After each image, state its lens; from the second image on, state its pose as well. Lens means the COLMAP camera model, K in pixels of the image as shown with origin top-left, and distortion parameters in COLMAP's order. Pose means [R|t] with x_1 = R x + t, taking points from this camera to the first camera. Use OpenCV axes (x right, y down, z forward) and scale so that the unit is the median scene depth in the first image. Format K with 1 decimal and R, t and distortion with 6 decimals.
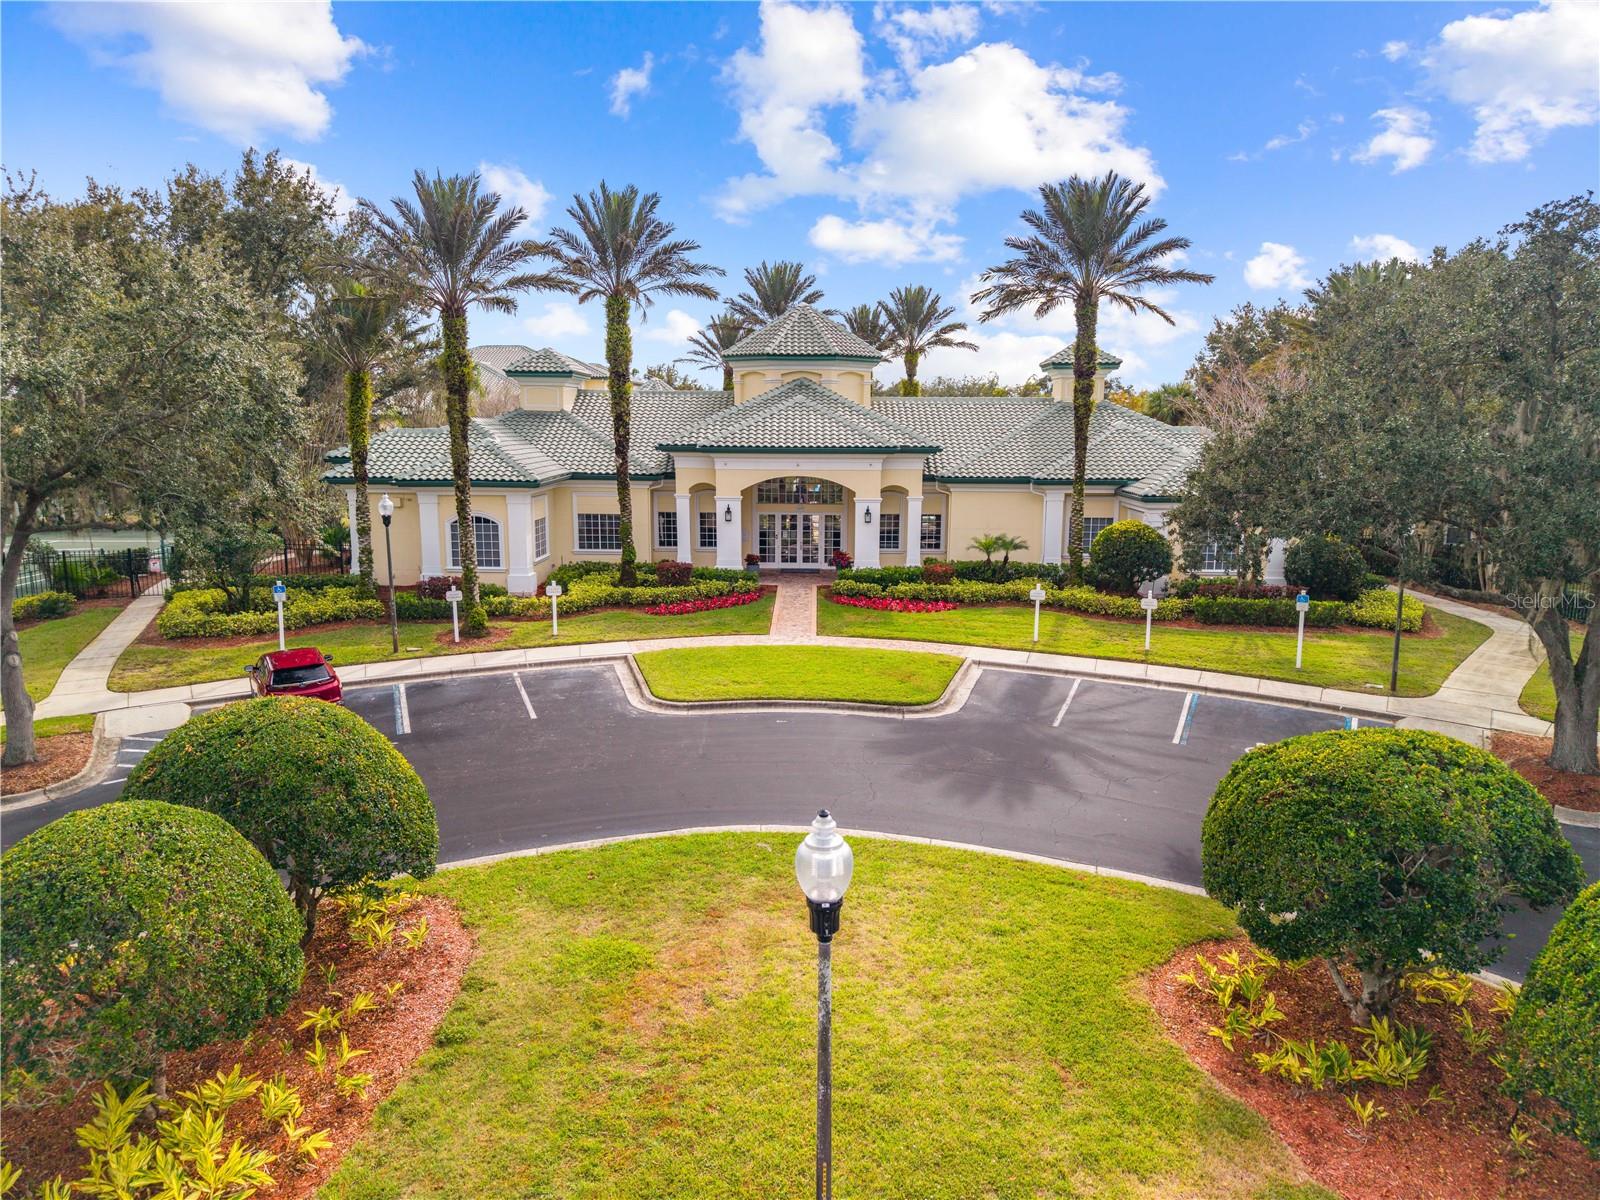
lens RADIAL K [[1363.7, 0, 692.5], [0, 1363.7, 700.0], [0, 0, 1]] dist [0.002850, -0.001993]
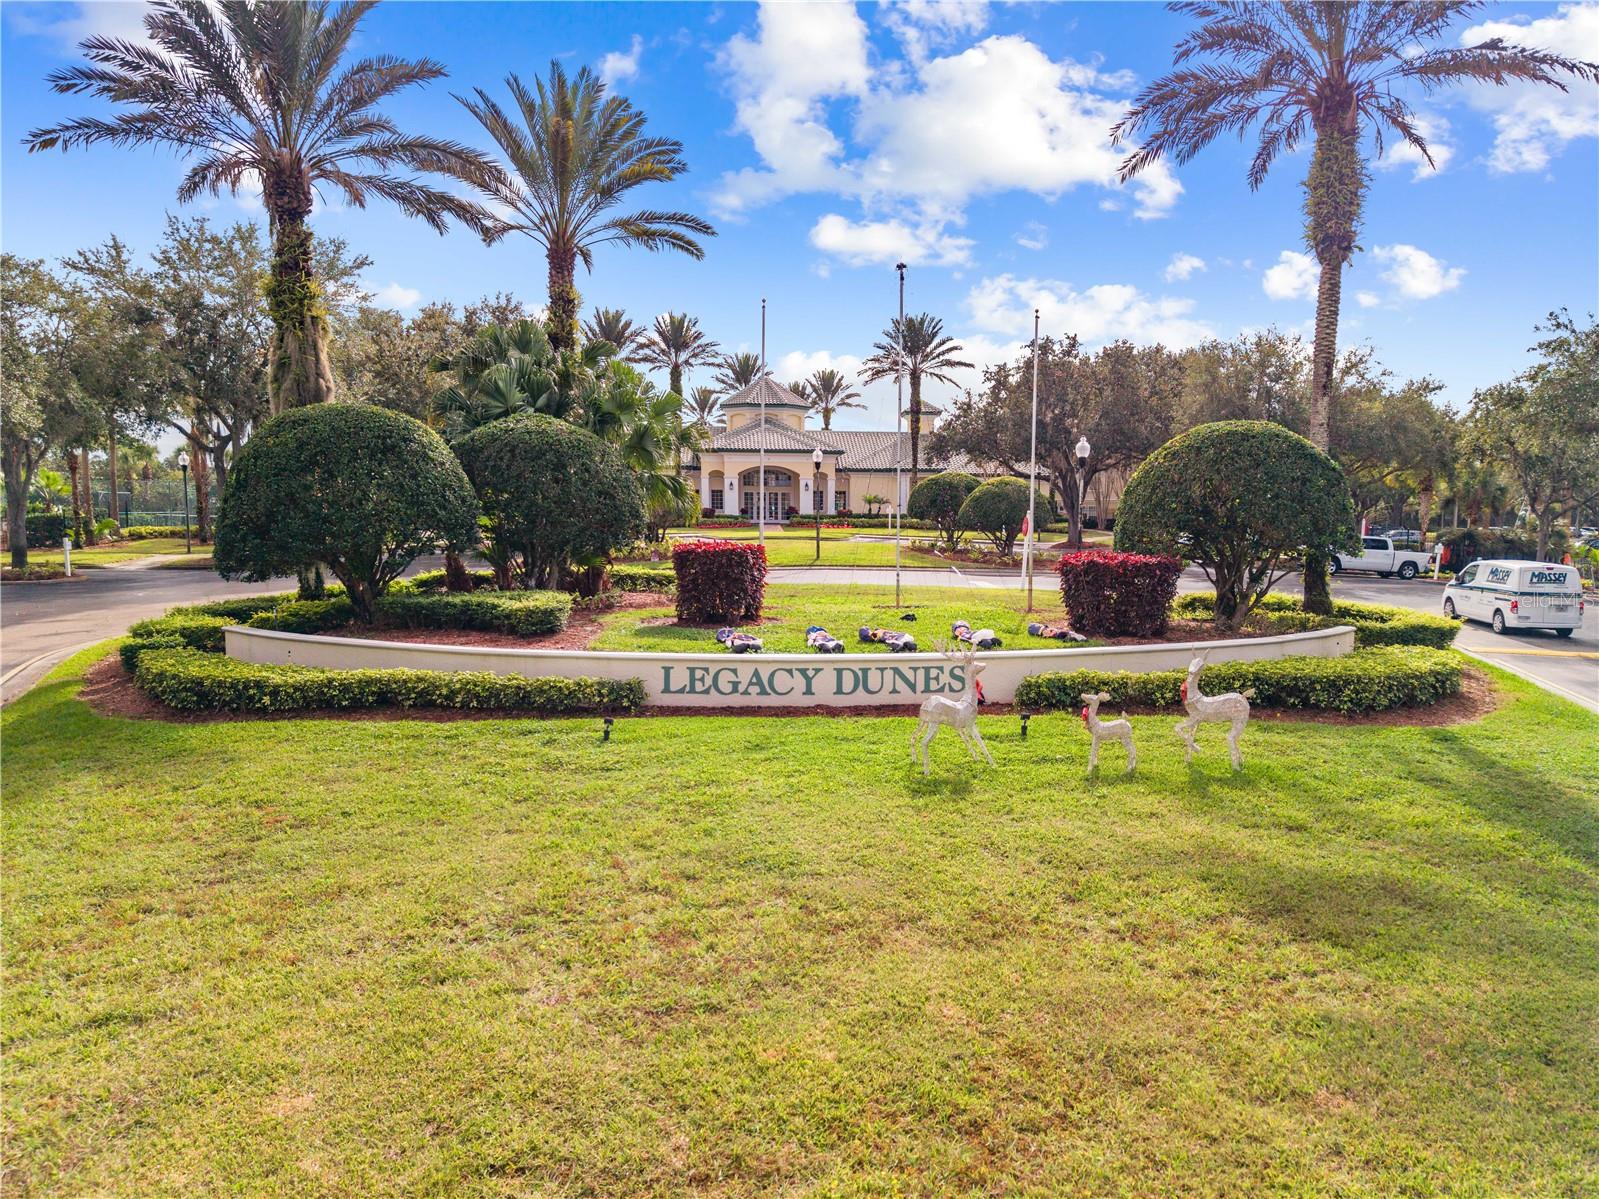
lens RADIAL K [[1086.5, 0, 808.5], [0, 1086.5, 596.5], [0, 0, 1]] dist [0.031041, -0.021553]
pose [[0.990353, -0.008904, 0.138280, -0.074343], [0.021430, 0.995769, -0.089359, 0.145230], [-0.136899, 0.091460, 0.986354, -0.447174]]
